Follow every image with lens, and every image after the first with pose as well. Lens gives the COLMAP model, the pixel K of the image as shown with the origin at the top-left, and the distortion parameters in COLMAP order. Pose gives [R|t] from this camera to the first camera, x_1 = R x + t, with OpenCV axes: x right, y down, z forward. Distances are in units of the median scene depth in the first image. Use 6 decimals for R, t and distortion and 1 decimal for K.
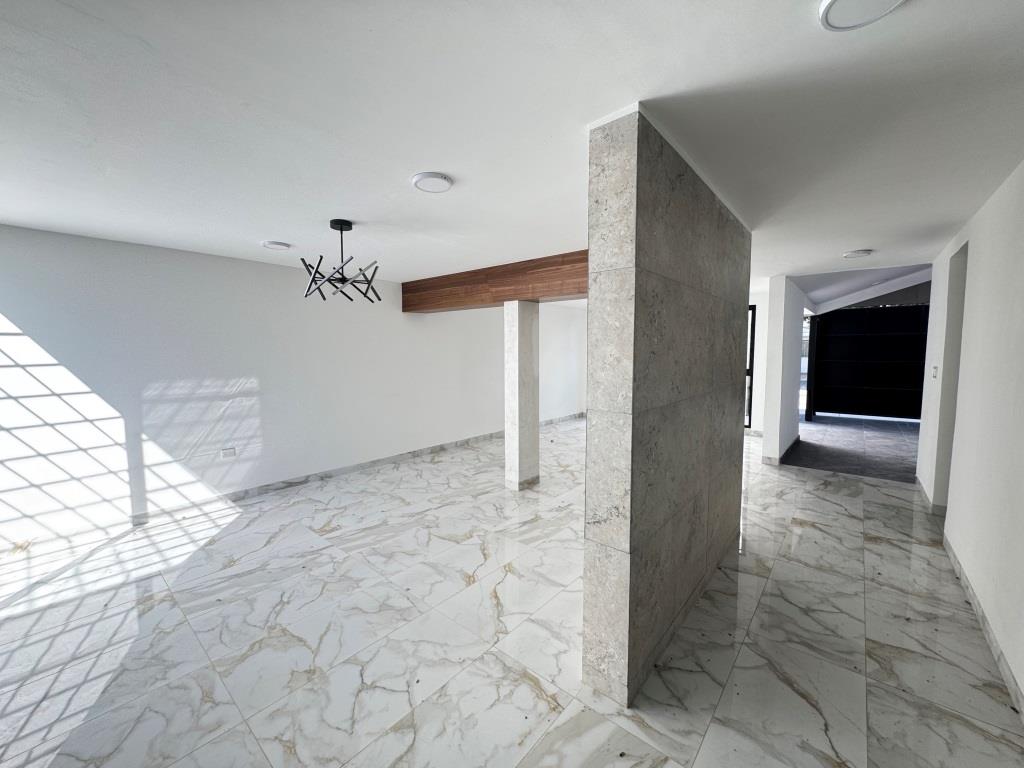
lens RADIAL K [[405.5, 0, 505.9], [0, 405.5, 383.2], [0, 0, 1]] dist [-0.005725, 0.000857]
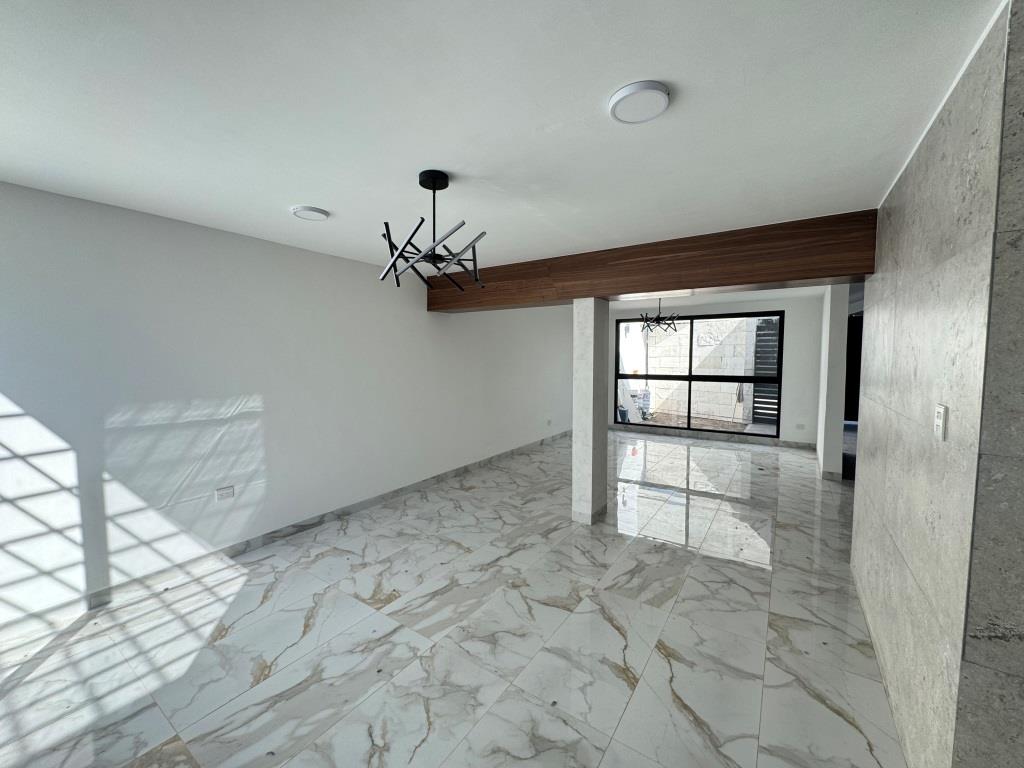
lens RADIAL K [[405.5, 0, 507.8], [0, 405.5, 384.1], [0, 0, 1]] dist [-0.005725, 0.000857]
pose [[0.994252, -0.005672, 0.106916, -0.253249], [0.007059, 0.999896, -0.012606, -0.017509], [-0.106833, 0.013288, 0.994188, 0.203789]]
